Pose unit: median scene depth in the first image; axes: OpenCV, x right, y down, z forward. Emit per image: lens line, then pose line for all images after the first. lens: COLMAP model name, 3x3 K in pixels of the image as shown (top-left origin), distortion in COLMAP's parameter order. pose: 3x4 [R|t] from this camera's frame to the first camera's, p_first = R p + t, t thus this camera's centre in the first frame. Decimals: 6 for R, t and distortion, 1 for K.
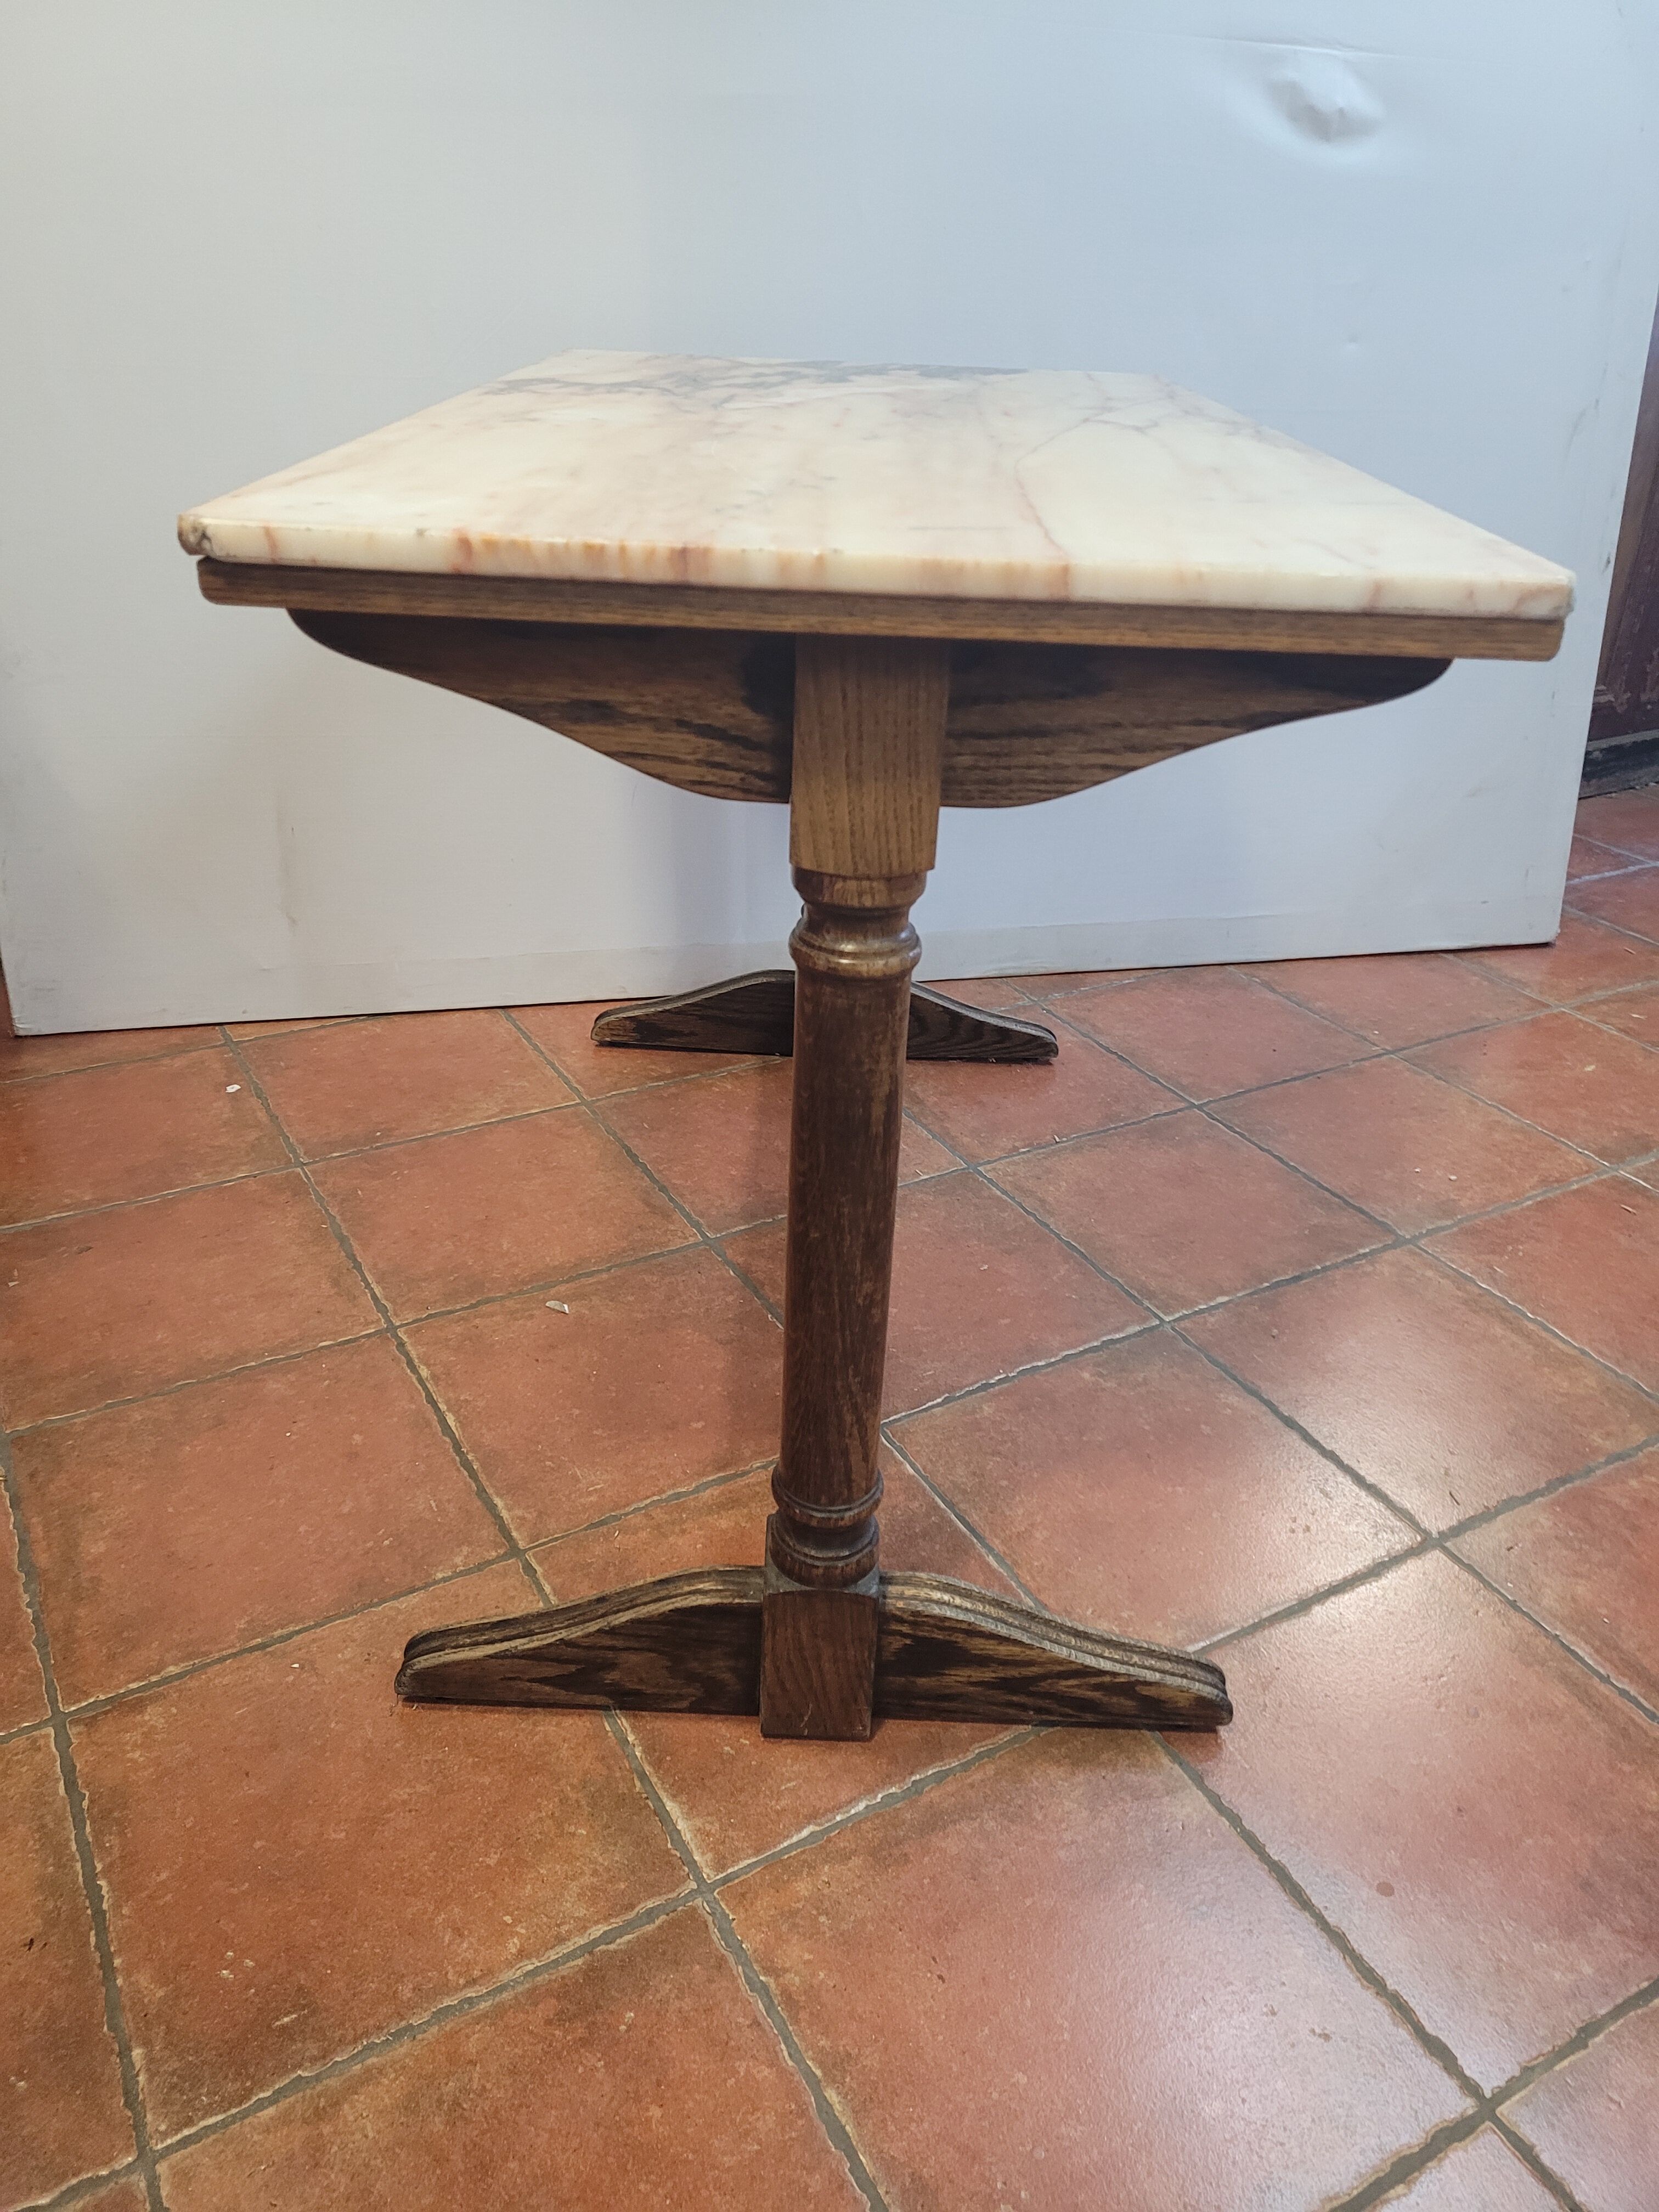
lens RADIAL K [[1641.0, 0, 810.3], [0, 1641.0, 1078.7], [0, 0, 1]] dist [0.057918, -0.046927]
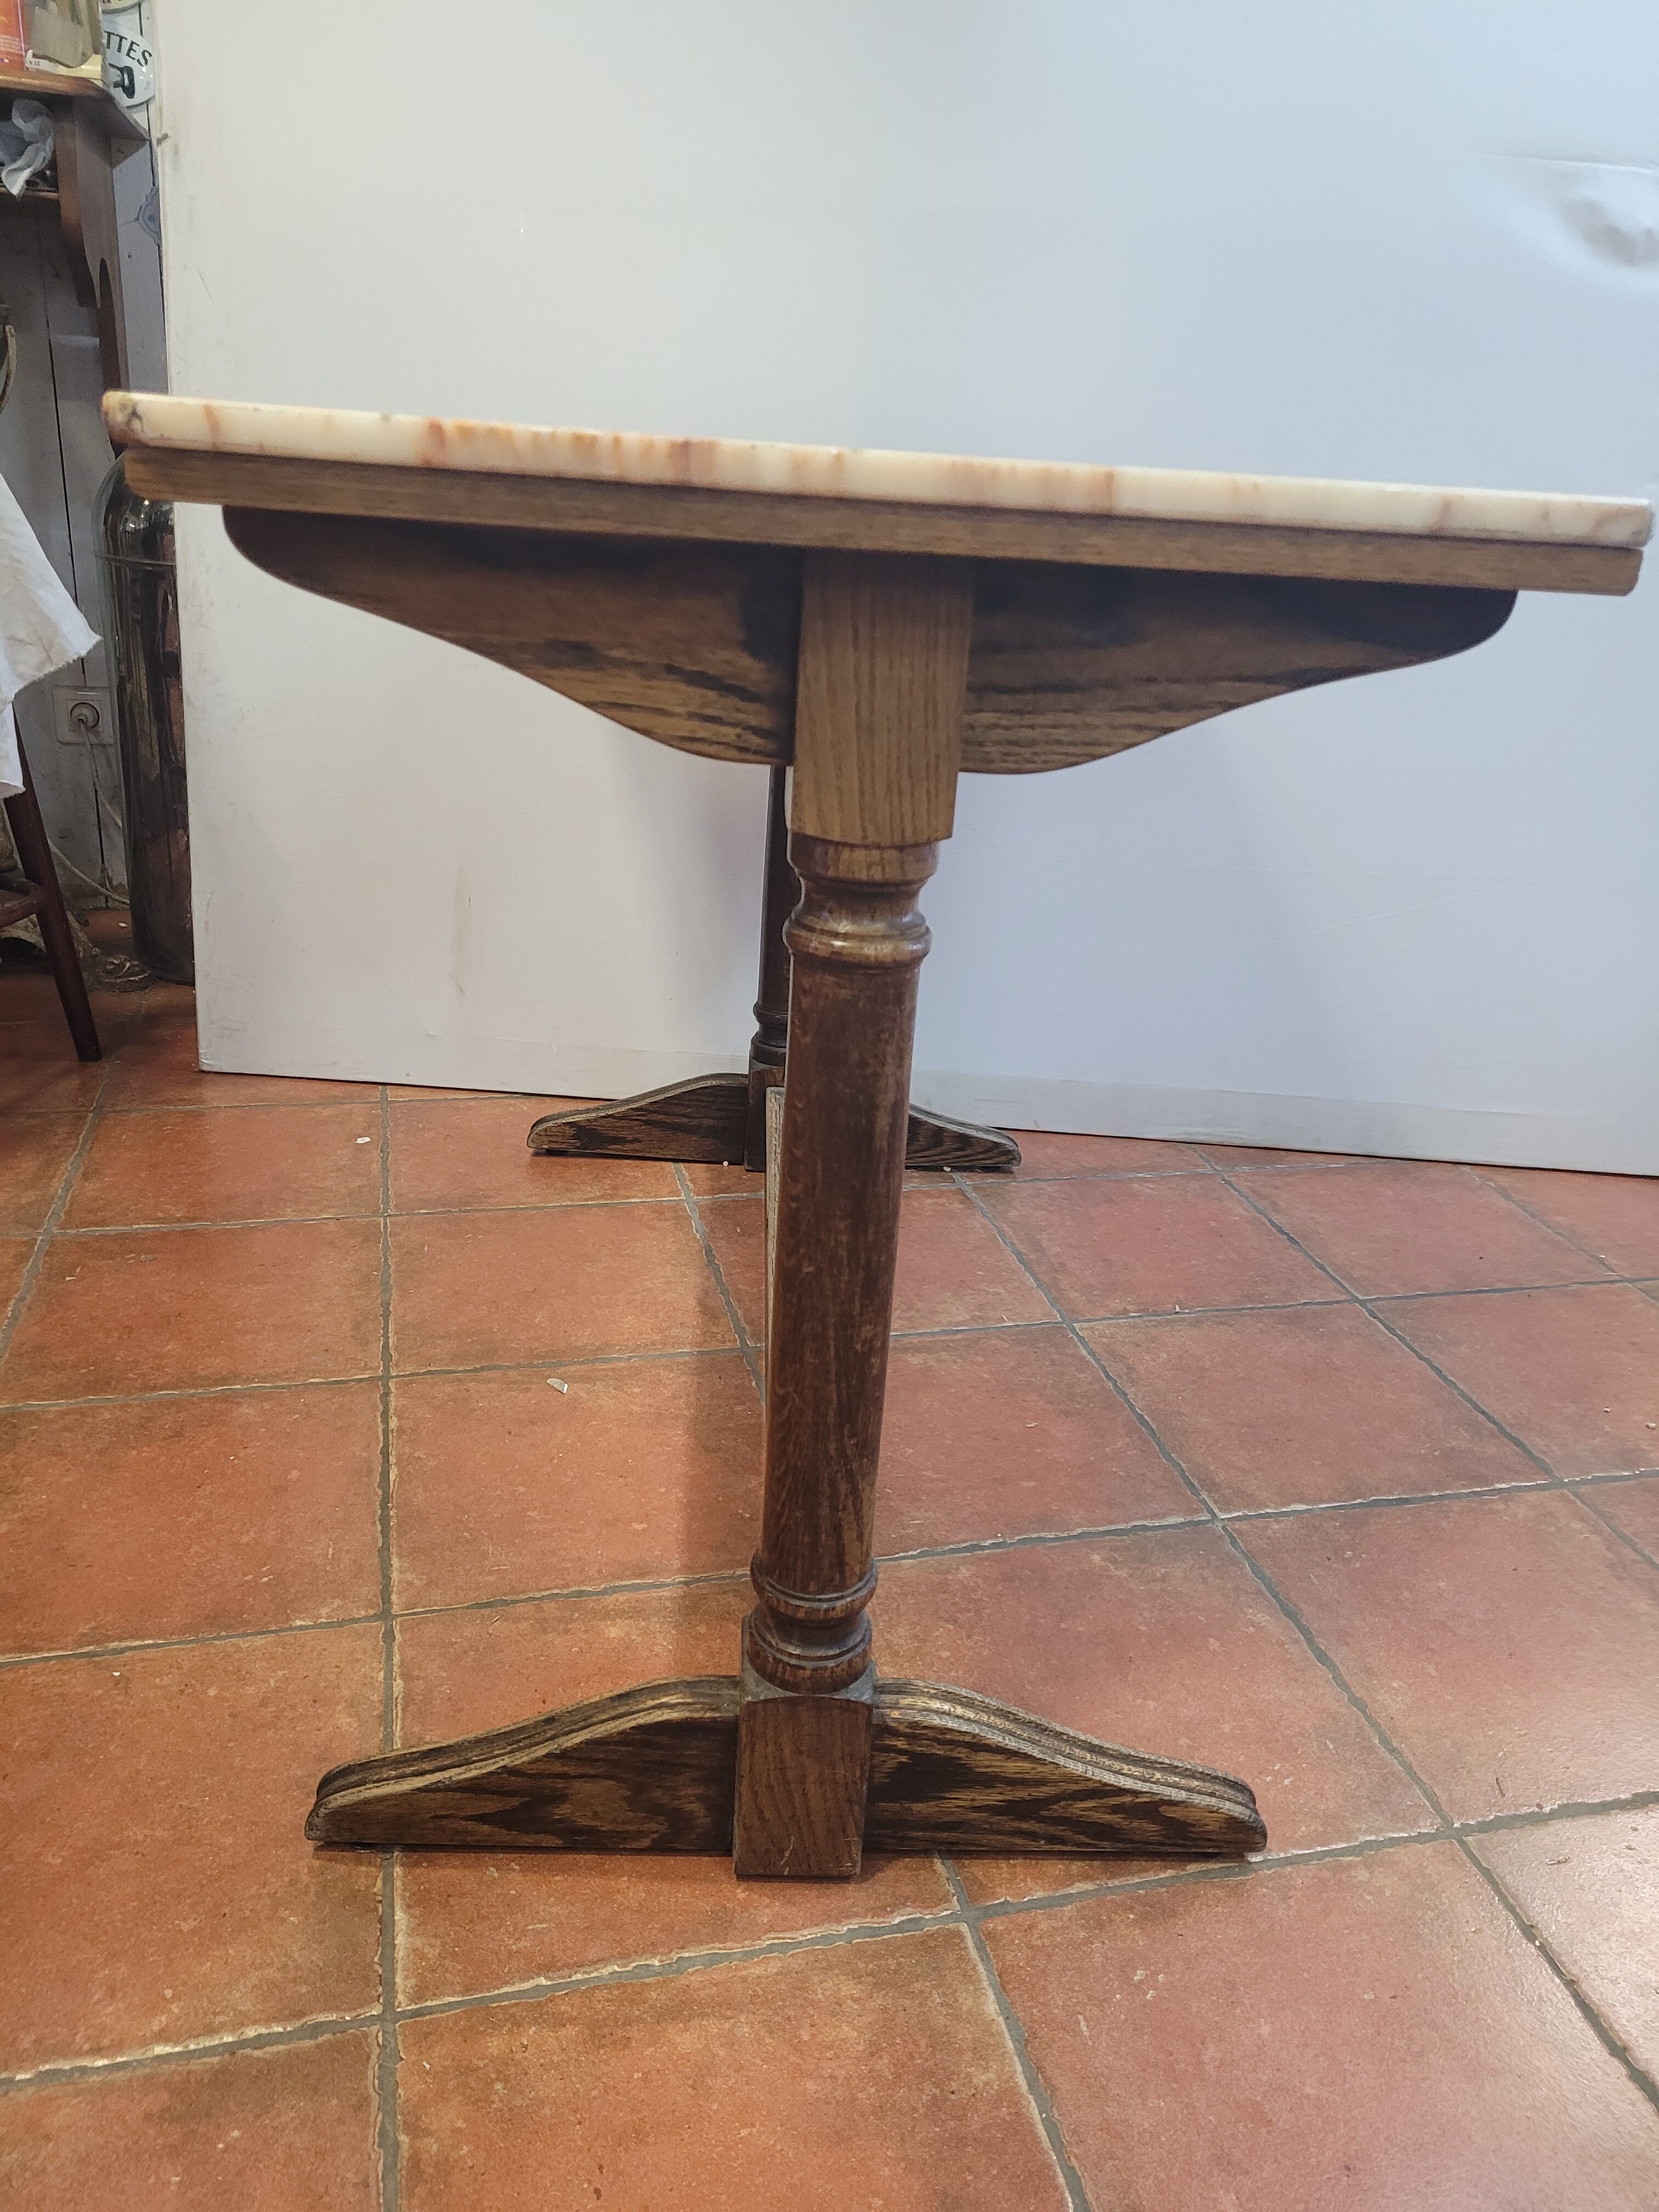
lens RADIAL K [[1645.6, 0, 834.2], [0, 1645.6, 1100.8], [0, 0, 1]] dist [0.054273, -0.043475]
pose [[0.963967, 0.118553, -0.238143, 0.210824], [-0.145118, 0.984623, -0.097249, 0.048936], [0.222952, 0.128303, 0.966349, 0.106200]]
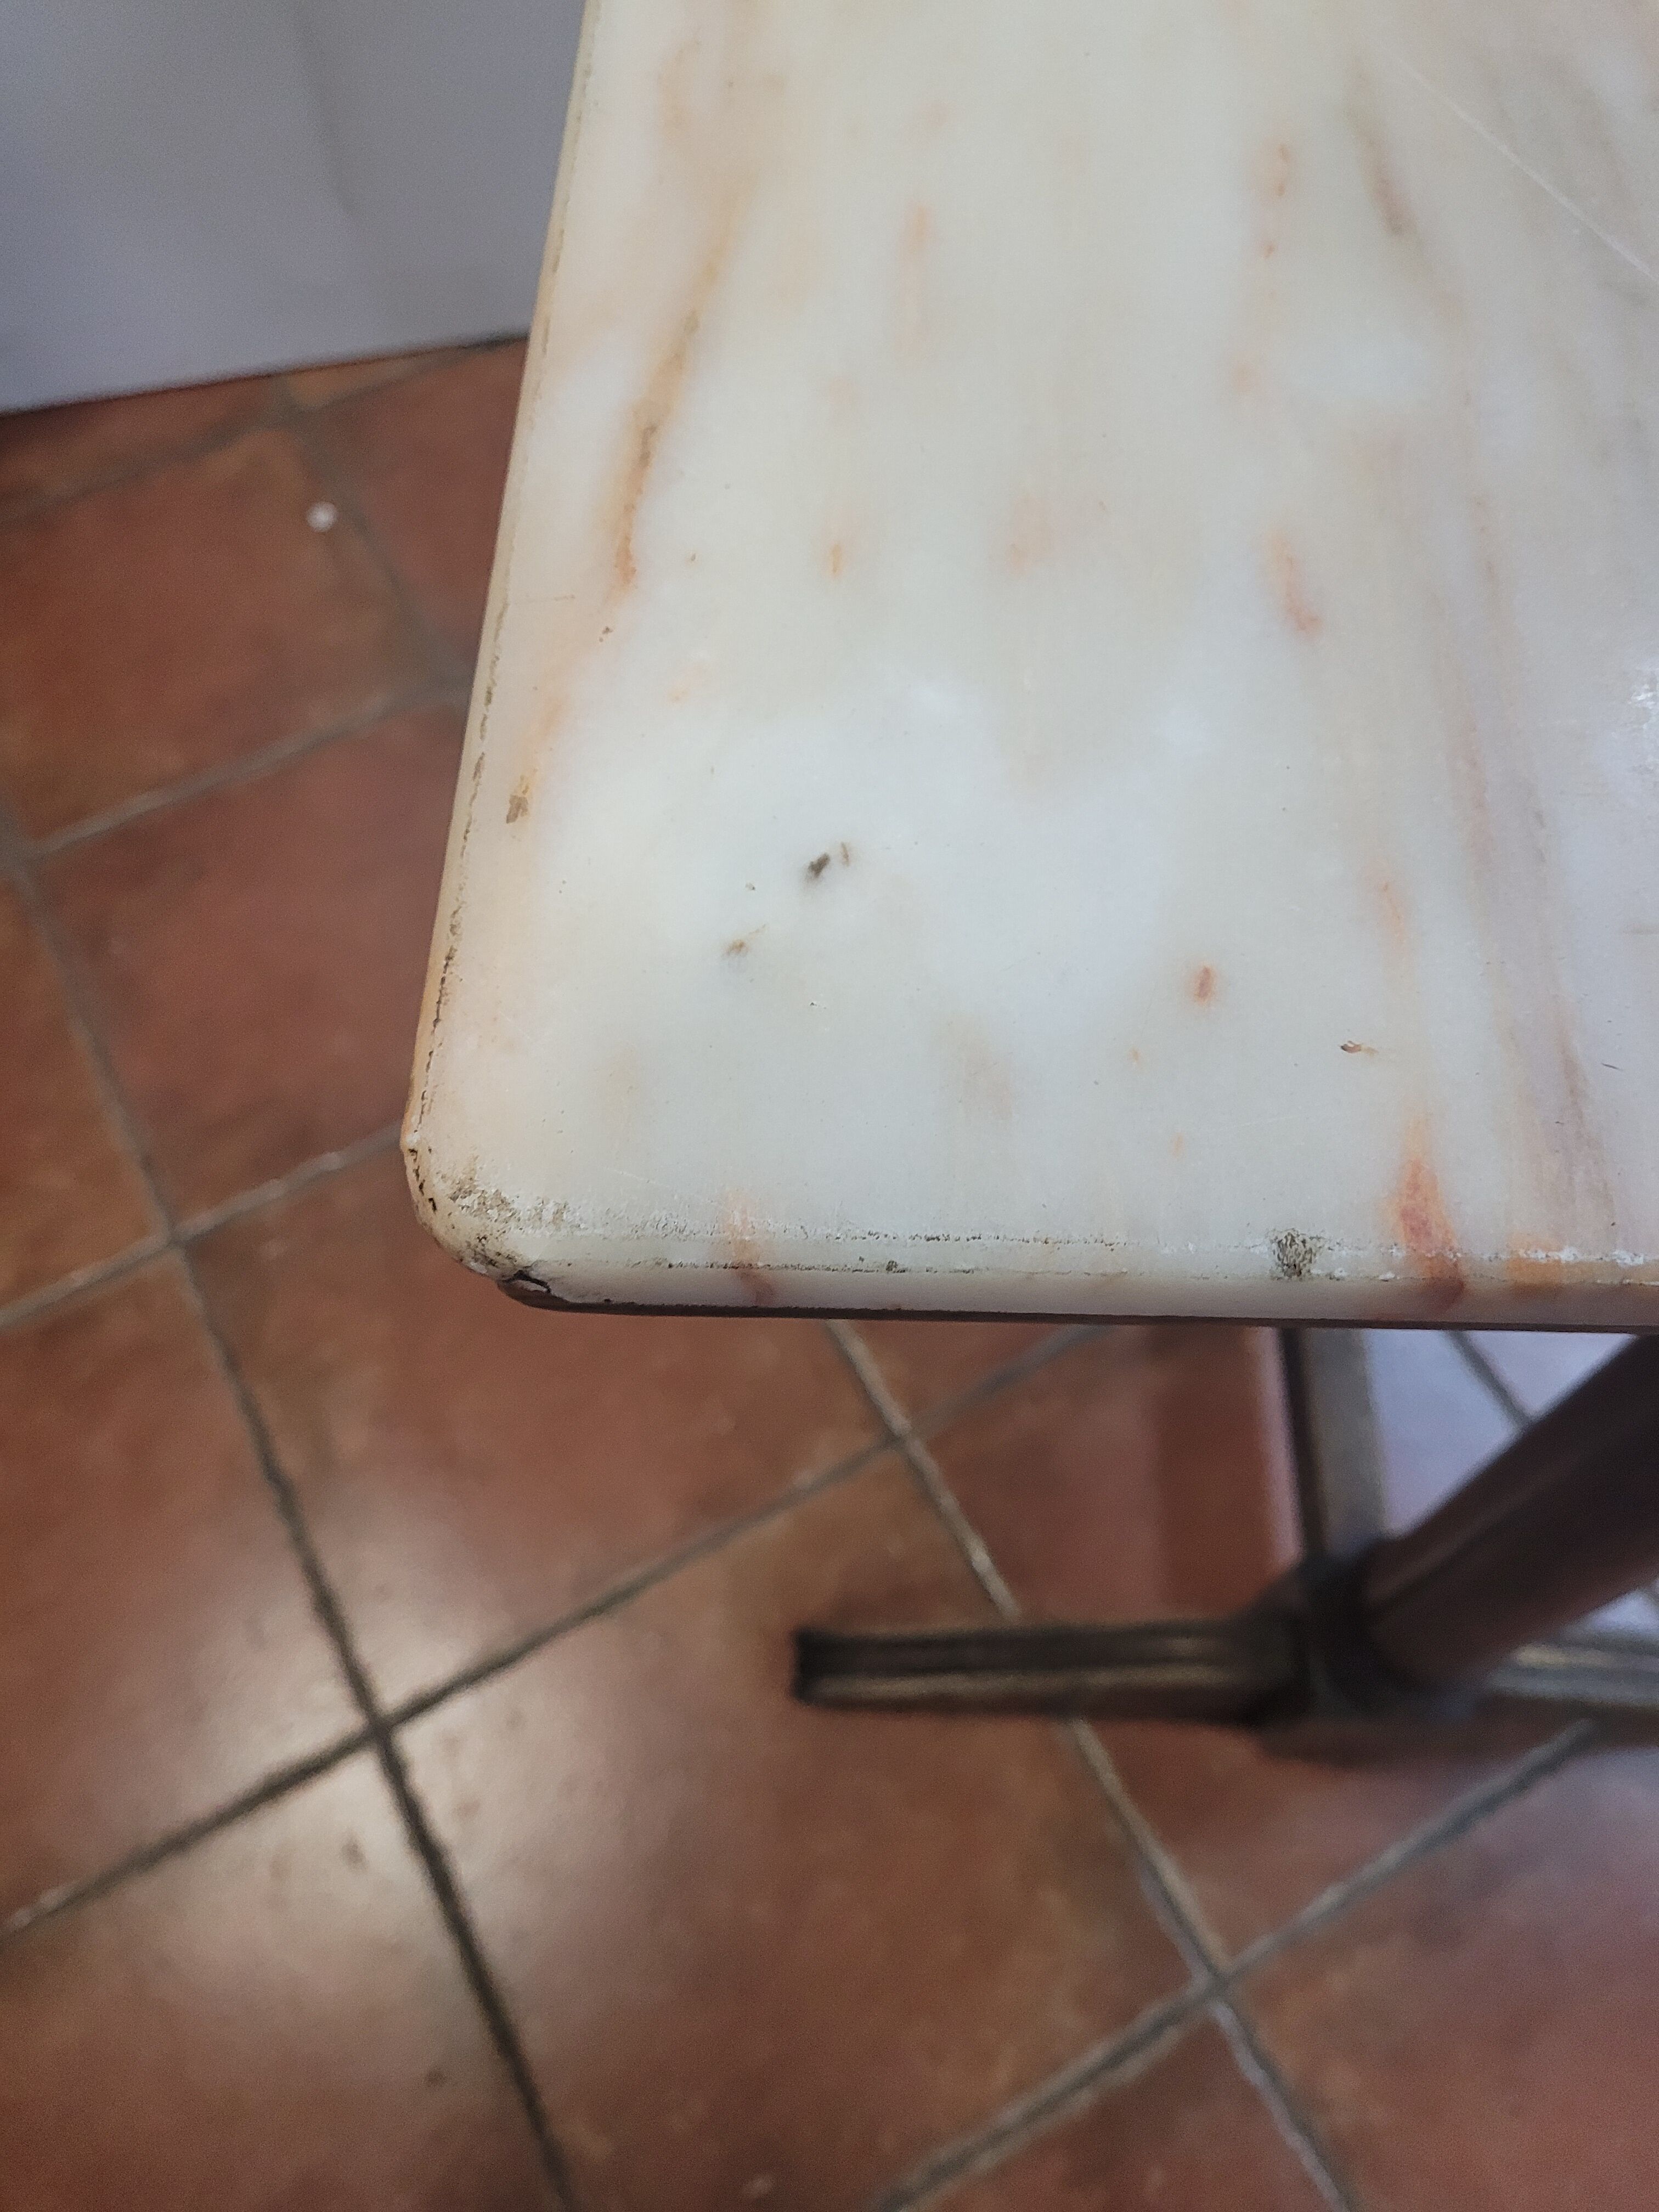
lens RADIAL K [[1695.7, 0, 832.8], [0, 1695.7, 1067.2], [0, 0, 1]] dist [0.006997, 0.000530]
pose [[0.999243, -0.012199, -0.036937, -0.148852], [0.031090, 0.821142, 0.569876, -0.253167], [0.023379, -0.570593, 0.820900, 0.386418]]
